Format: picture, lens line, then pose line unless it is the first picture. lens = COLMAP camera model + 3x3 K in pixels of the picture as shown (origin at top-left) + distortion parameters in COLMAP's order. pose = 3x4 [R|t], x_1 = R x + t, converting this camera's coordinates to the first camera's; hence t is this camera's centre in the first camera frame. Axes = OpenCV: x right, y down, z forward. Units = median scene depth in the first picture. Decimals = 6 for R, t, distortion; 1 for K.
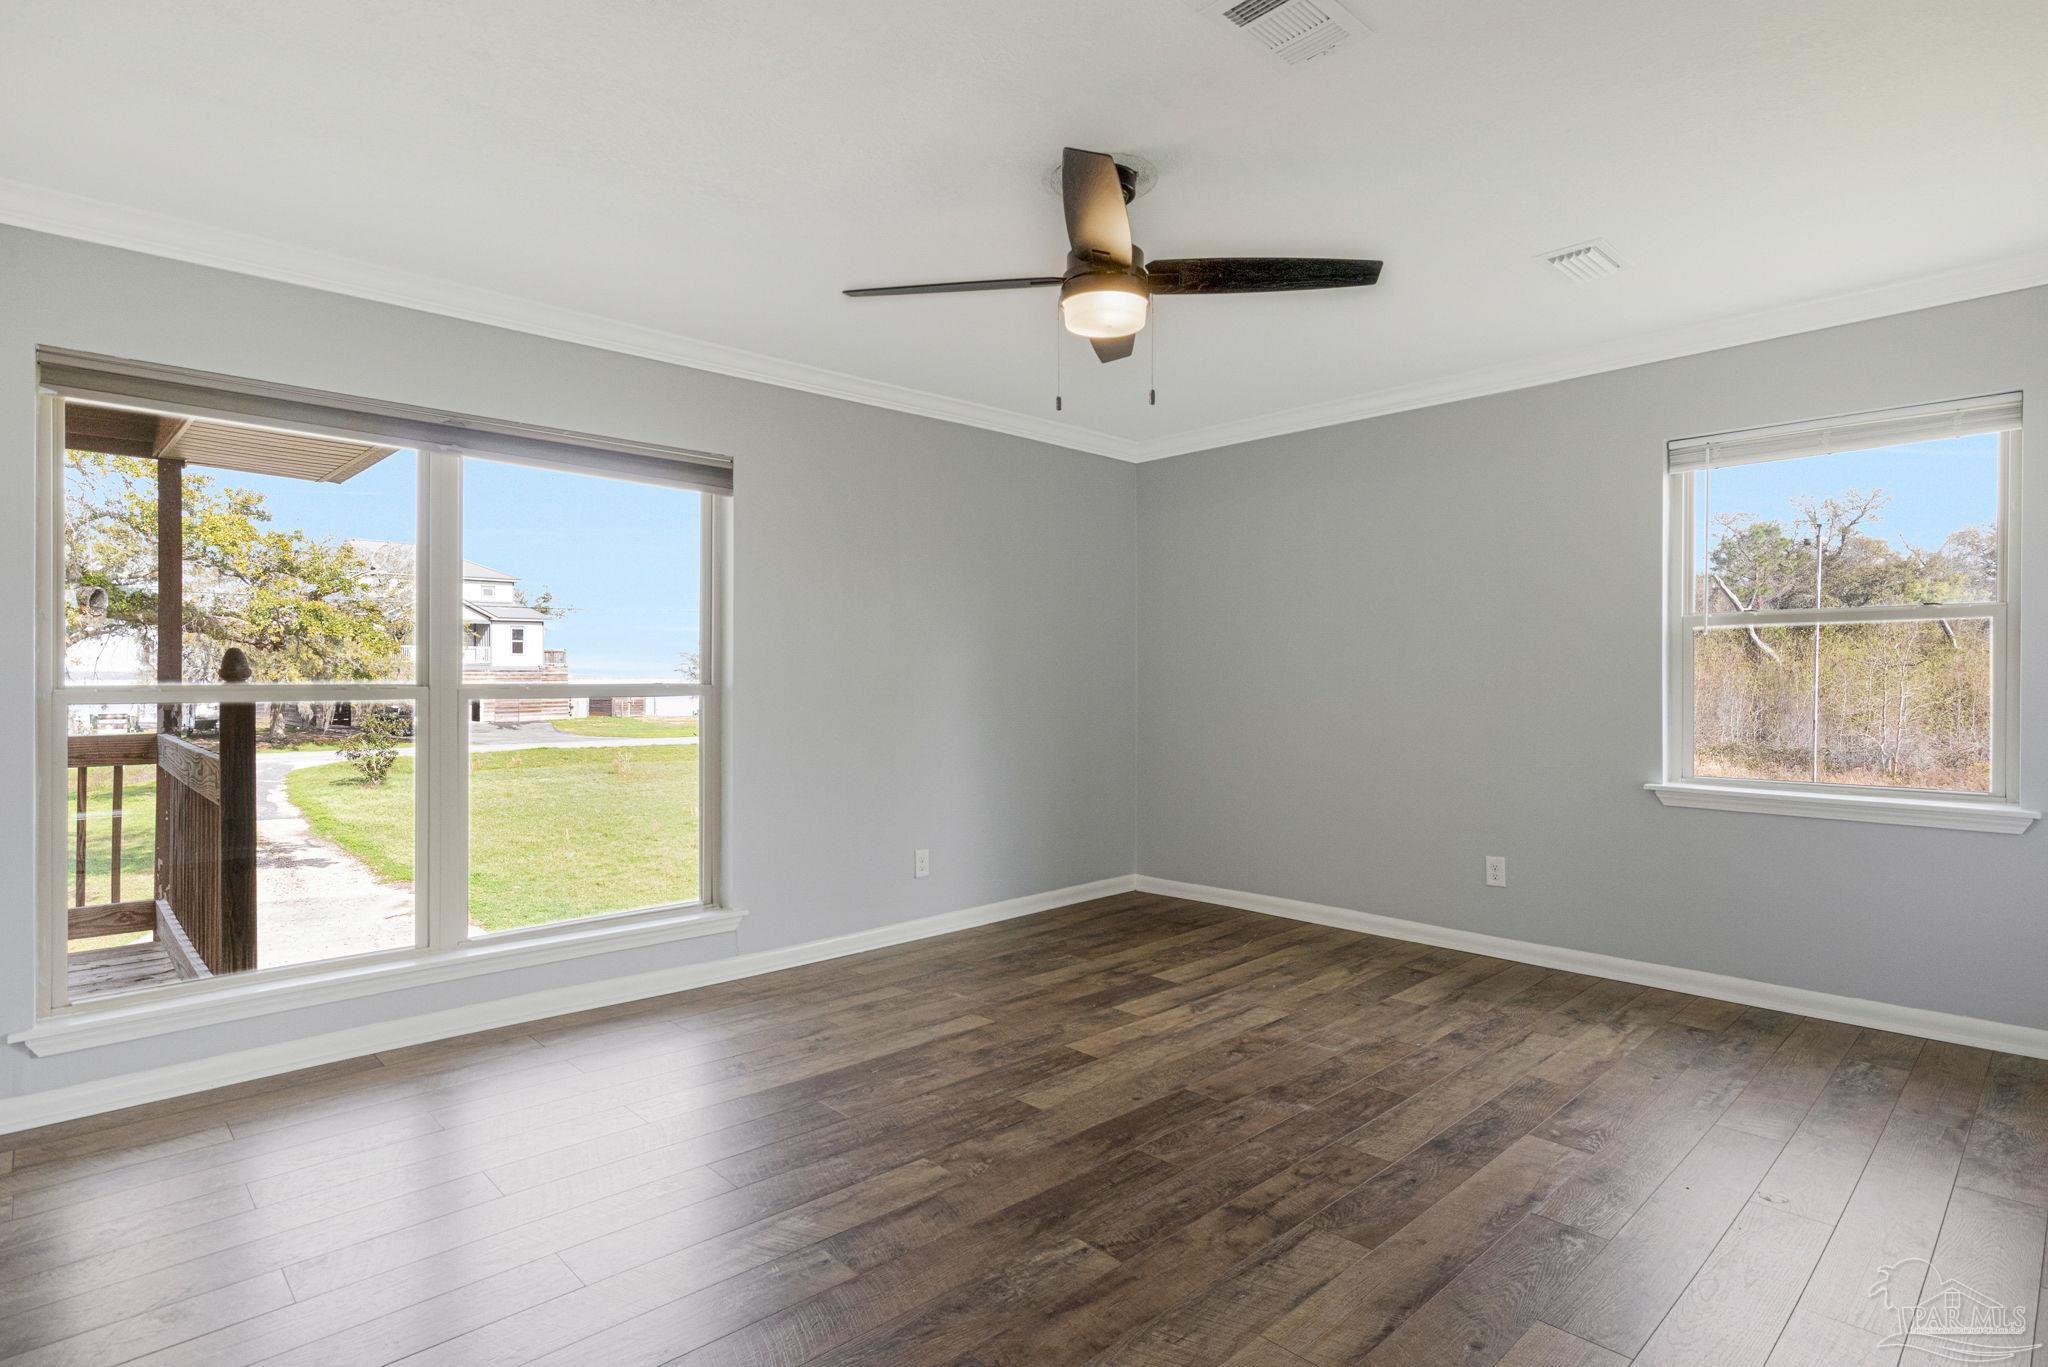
lens RADIAL K [[1026.1, 0, 1031.6], [0, 1026.1, 679.7], [0, 0, 1]] dist [0.000312, -0.000026]
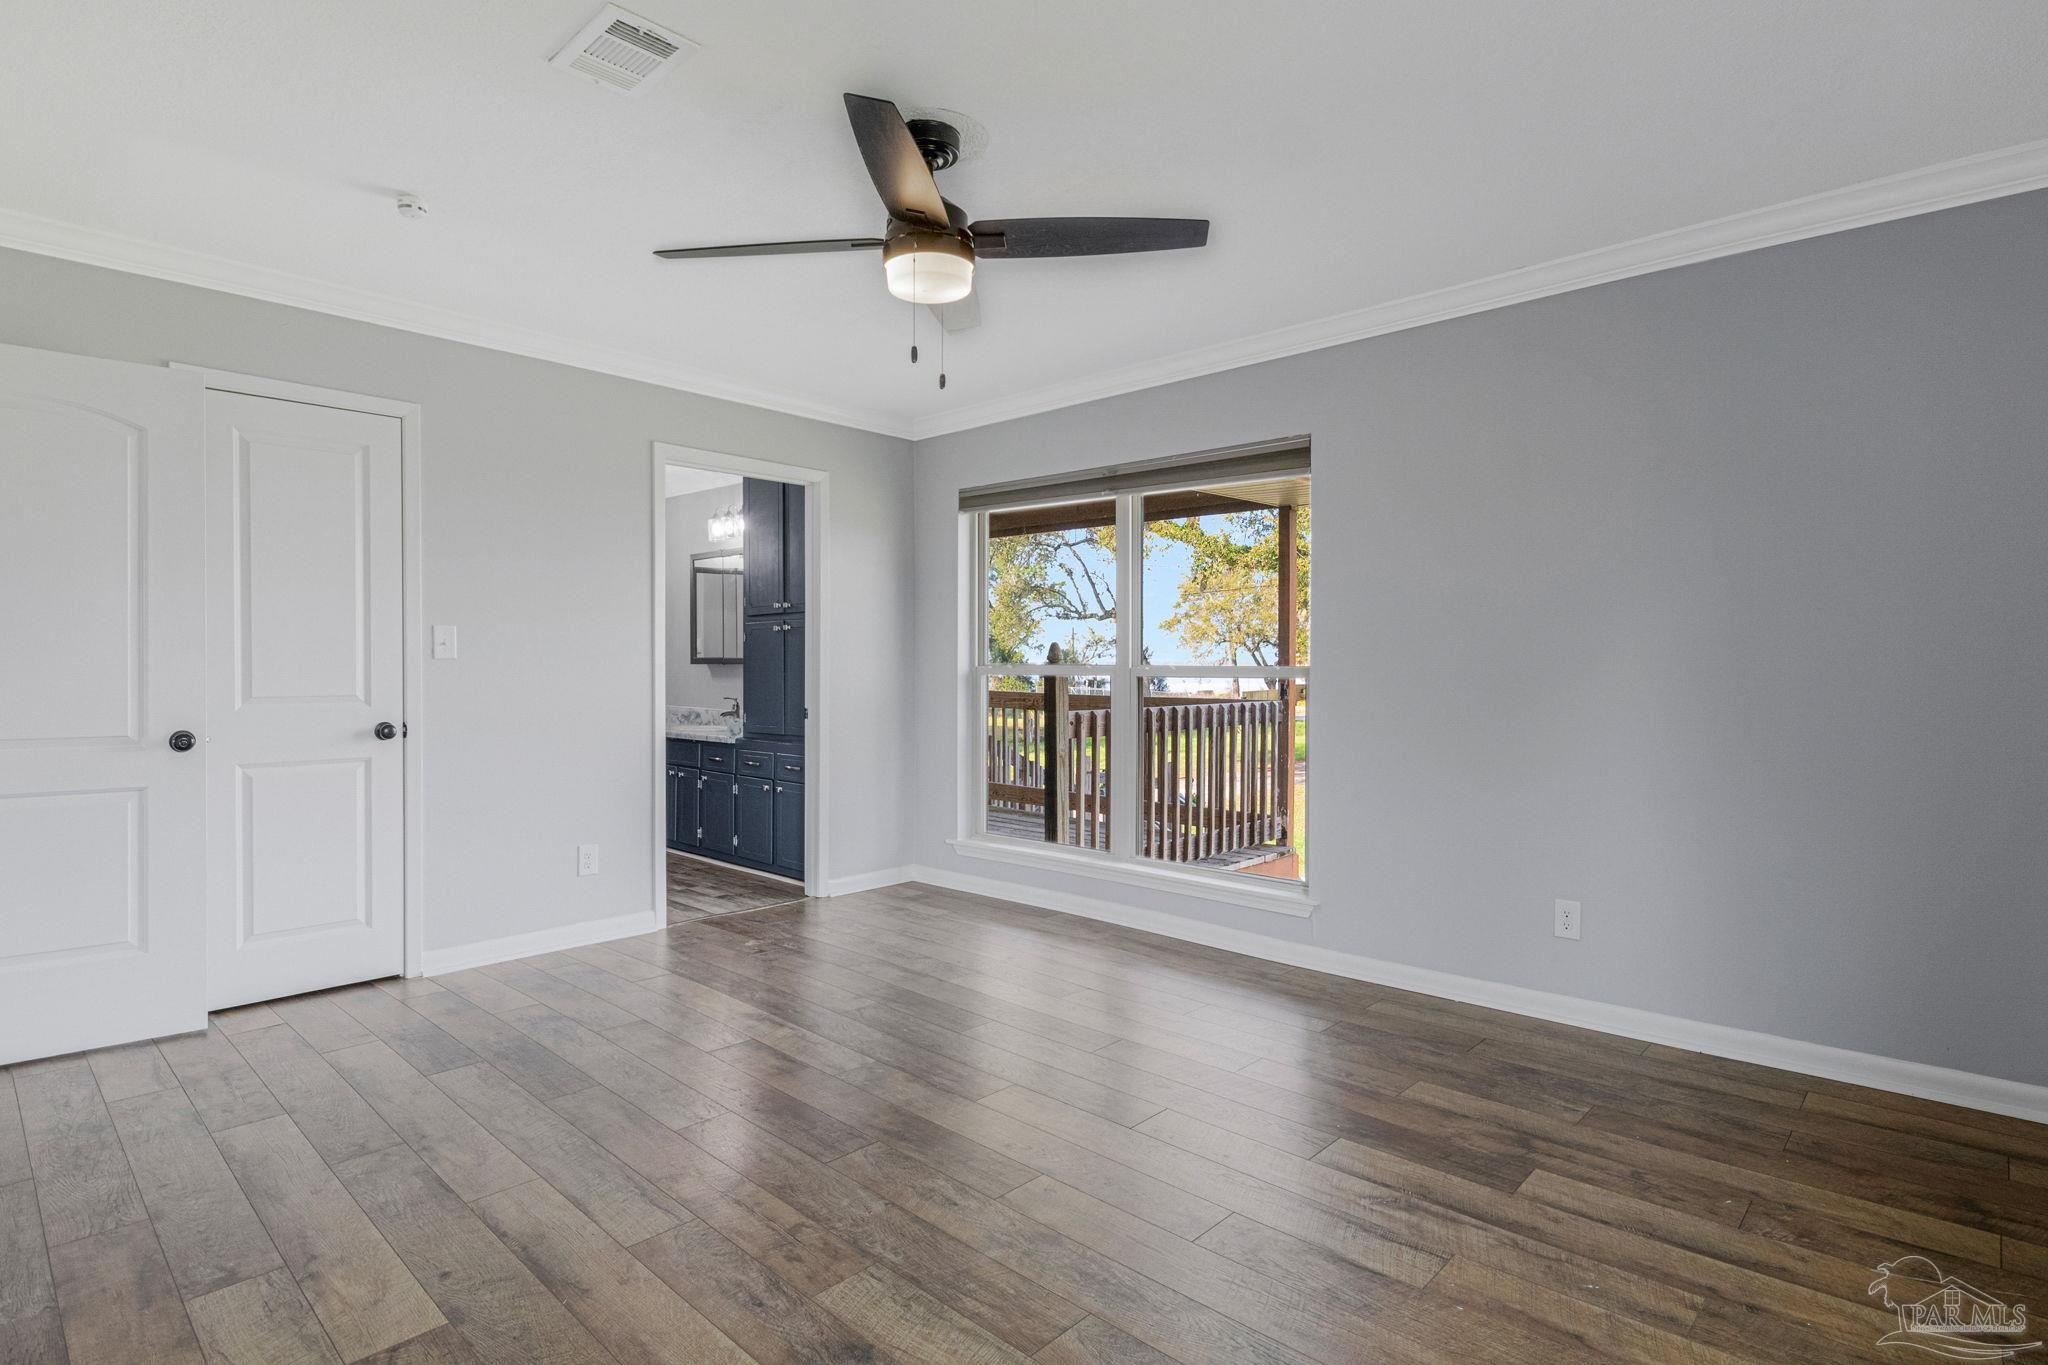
lens RADIAL K [[1026.1, 0, 1031.6], [0, 1026.1, 678.7], [0, 0, 1]] dist [0.000312, -0.000026]
pose [[0.065703, 0.011437, -0.997774, 0.686809], [0.002016, 0.999931, 0.011595, 0.002401], [0.997837, -0.002773, 0.065675, 0.685832]]
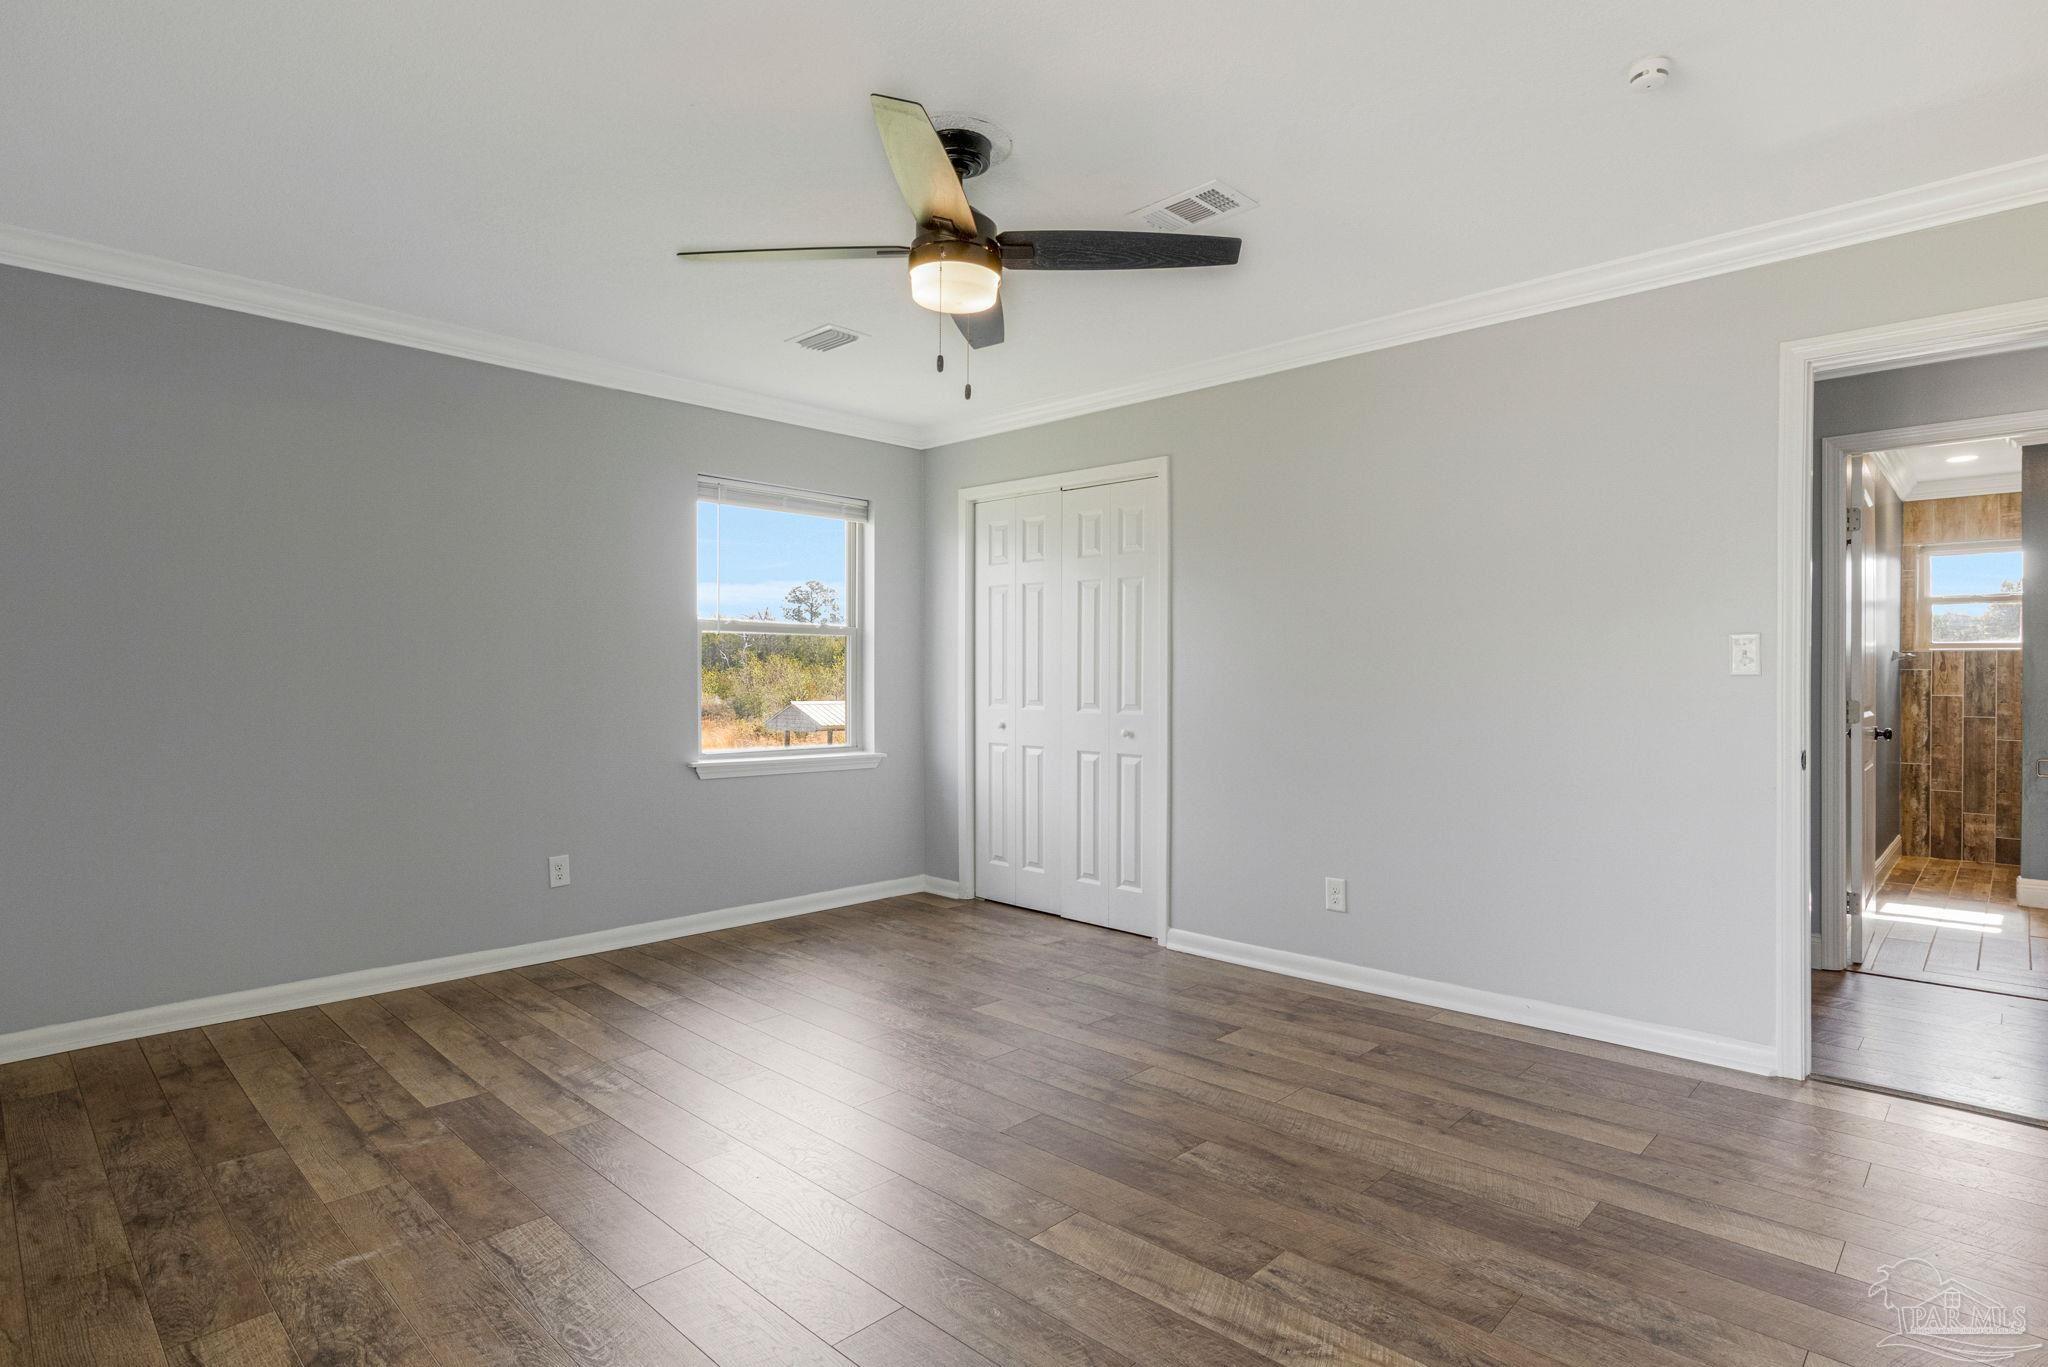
lens RADIAL K [[1068.3, 0, 1014.0], [0, 1068.3, 678.3], [0, 0, 1]] dist [-0.006586, -0.001206]
pose [[-0.034308, 0.002335, 0.999409, -0.604880], [-0.003365, 0.999991, -0.002452, 0.006905], [-0.999406, -0.003447, -0.034300, 0.648508]]
